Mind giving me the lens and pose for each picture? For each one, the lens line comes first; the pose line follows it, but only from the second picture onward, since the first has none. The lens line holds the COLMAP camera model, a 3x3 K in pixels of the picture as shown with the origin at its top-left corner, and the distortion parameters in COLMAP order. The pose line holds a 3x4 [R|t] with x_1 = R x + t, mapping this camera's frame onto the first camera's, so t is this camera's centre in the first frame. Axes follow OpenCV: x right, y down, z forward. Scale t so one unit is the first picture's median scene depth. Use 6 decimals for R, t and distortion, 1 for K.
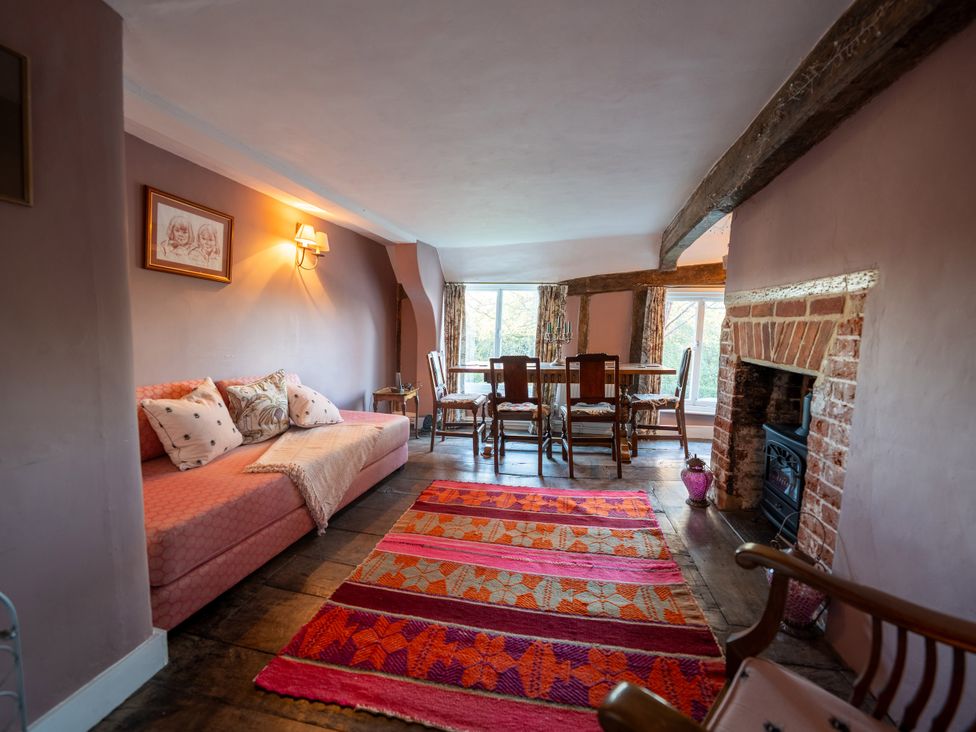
lens RADIAL K [[385.9, 0, 486.0], [0, 385.9, 362.6], [0, 0, 1]] dist [-0.024463, 0.004308]
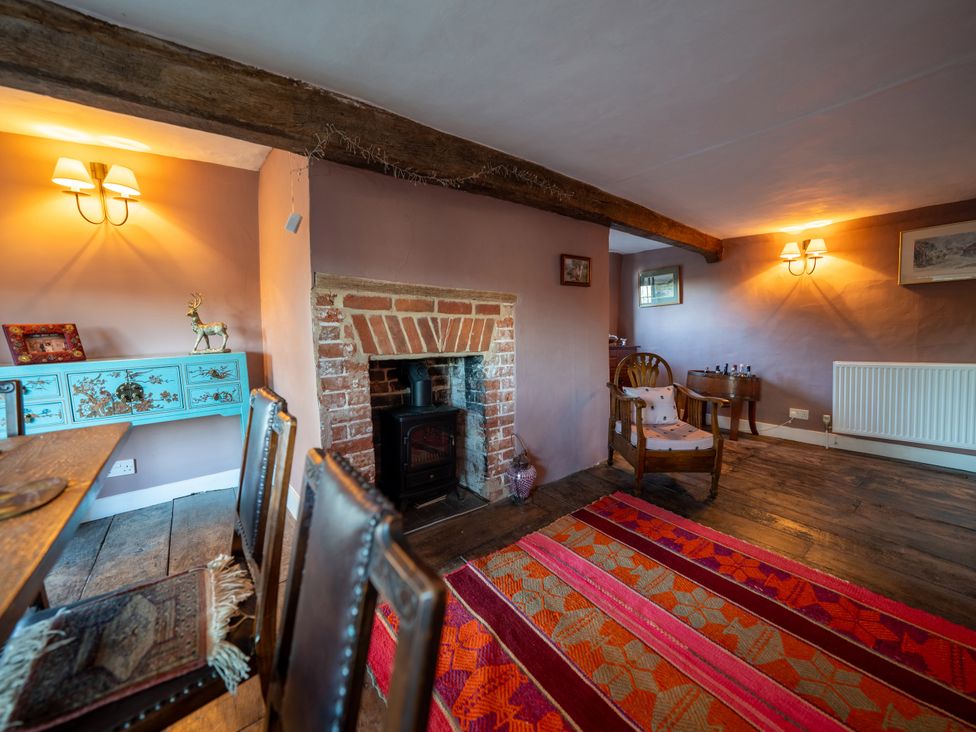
lens RADIAL K [[385.9, 0, 486.0], [0, 385.9, 362.6], [0, 0, 1]] dist [-0.024463, 0.004308]
pose [[-0.772566, -0.046021, 0.633265, -0.103947], [0.063407, 0.986792, 0.149067, -0.151097], [-0.631761, 0.155318, -0.759444, 2.005937]]
